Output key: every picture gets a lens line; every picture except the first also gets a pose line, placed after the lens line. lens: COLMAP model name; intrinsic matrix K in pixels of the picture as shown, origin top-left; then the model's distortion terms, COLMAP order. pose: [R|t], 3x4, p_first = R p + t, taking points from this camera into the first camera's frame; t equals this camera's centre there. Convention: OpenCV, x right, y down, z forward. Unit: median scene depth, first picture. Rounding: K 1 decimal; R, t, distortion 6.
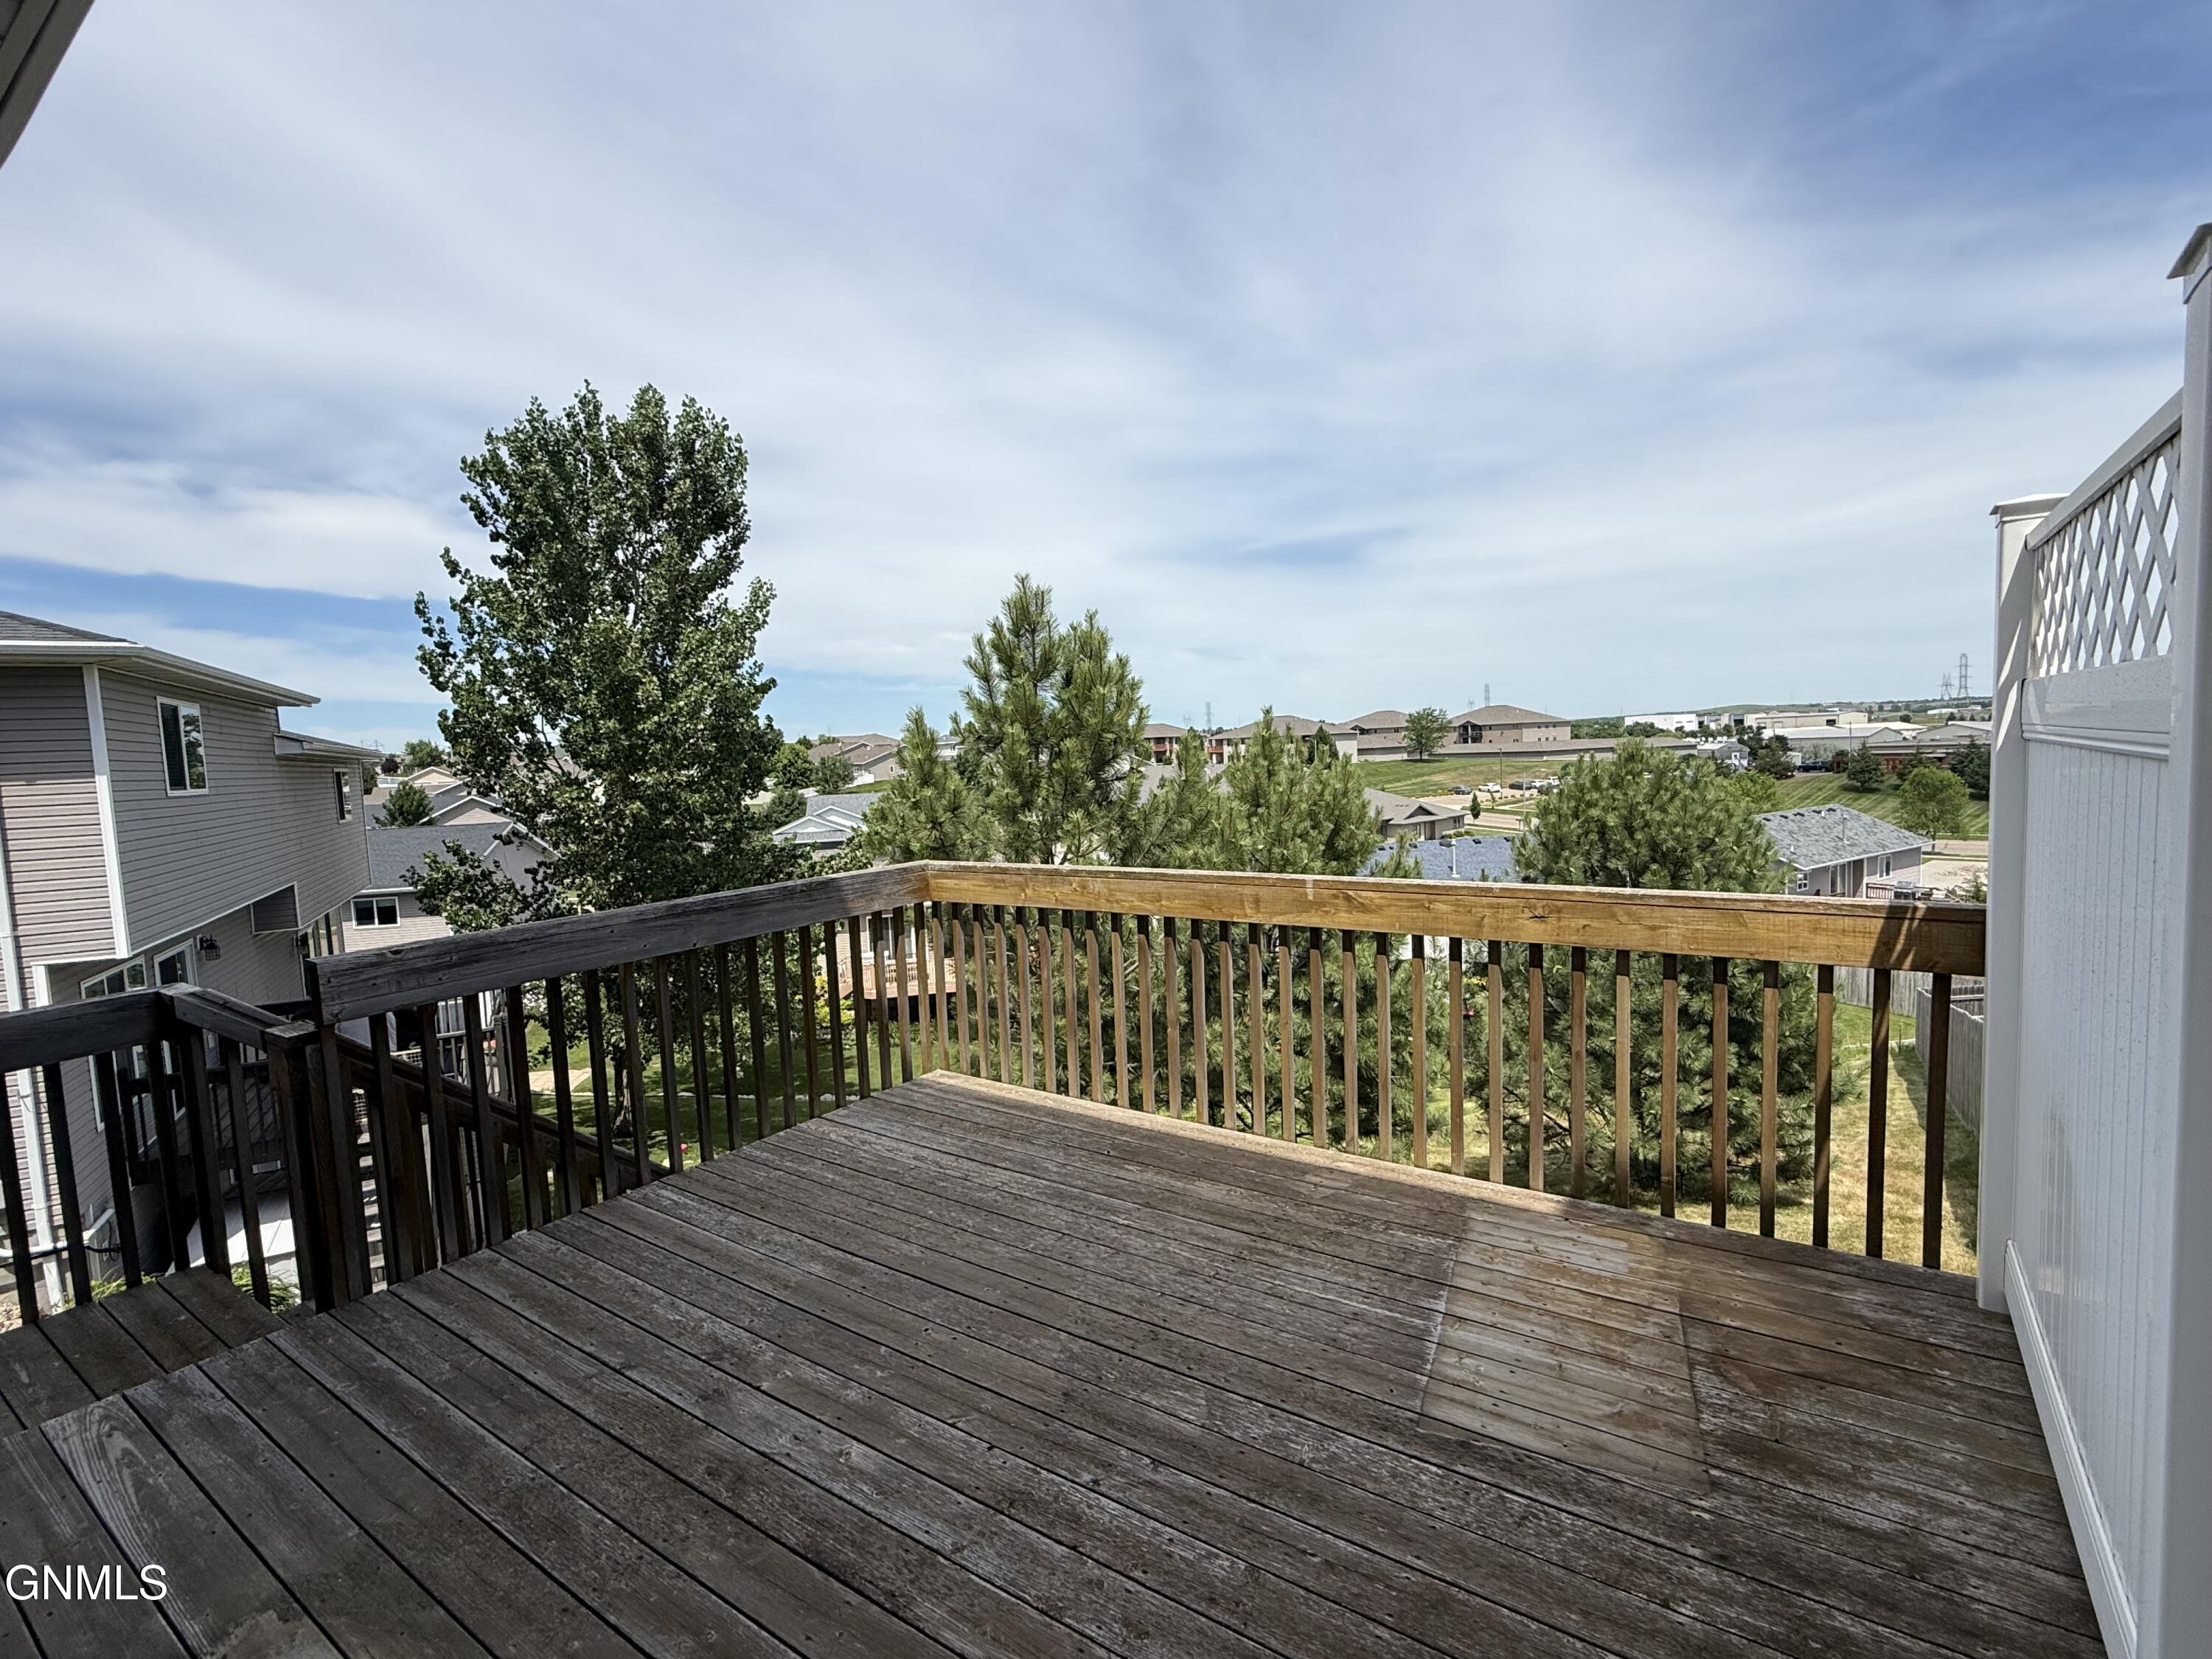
lens RADIAL K [[1049.2, 0, 1102.1], [0, 1049.2, 796.5], [0, 0, 1]] dist [0.004152, -0.000332]
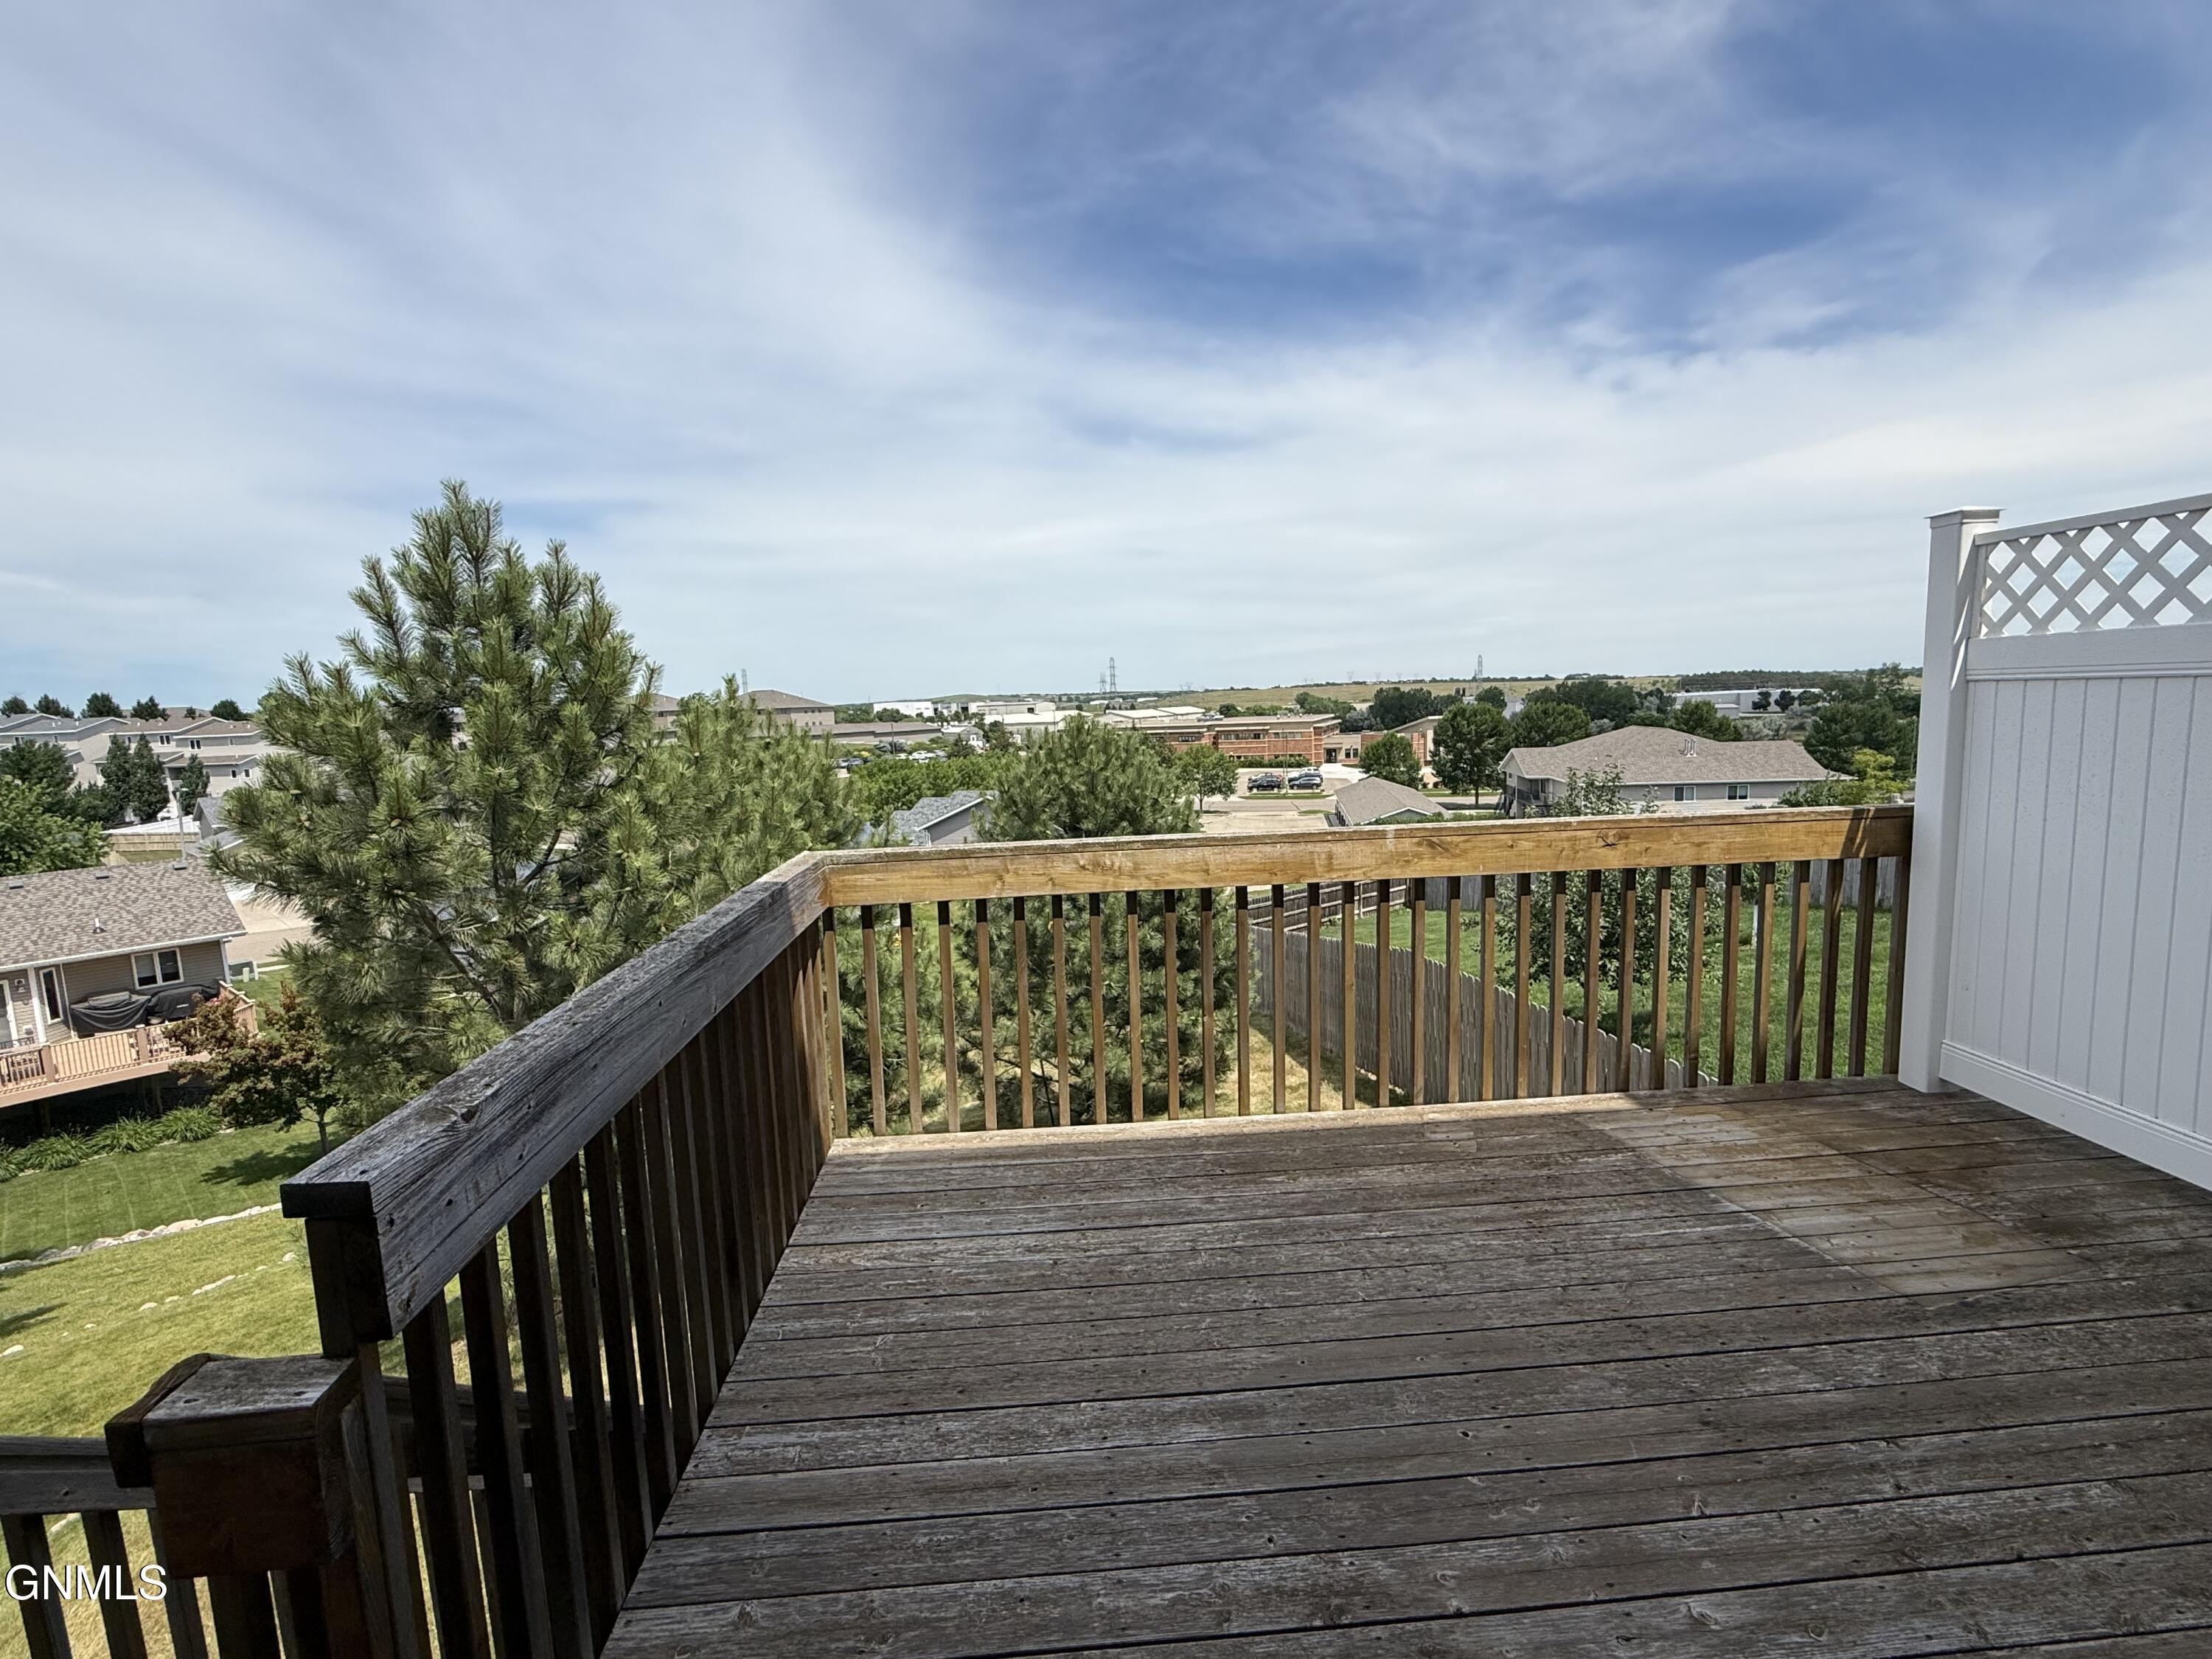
lens RADIAL K [[1052.4, 0, 1103.2], [0, 1052.4, 786.3], [0, 0, 1]] dist [-0.001217, -0.000472]
pose [[0.776231, -0.036381, 0.629398, -0.650032], [0.033667, 0.999301, 0.016241, 0.016705], [-0.629549, 0.008583, 0.776913, 0.449385]]
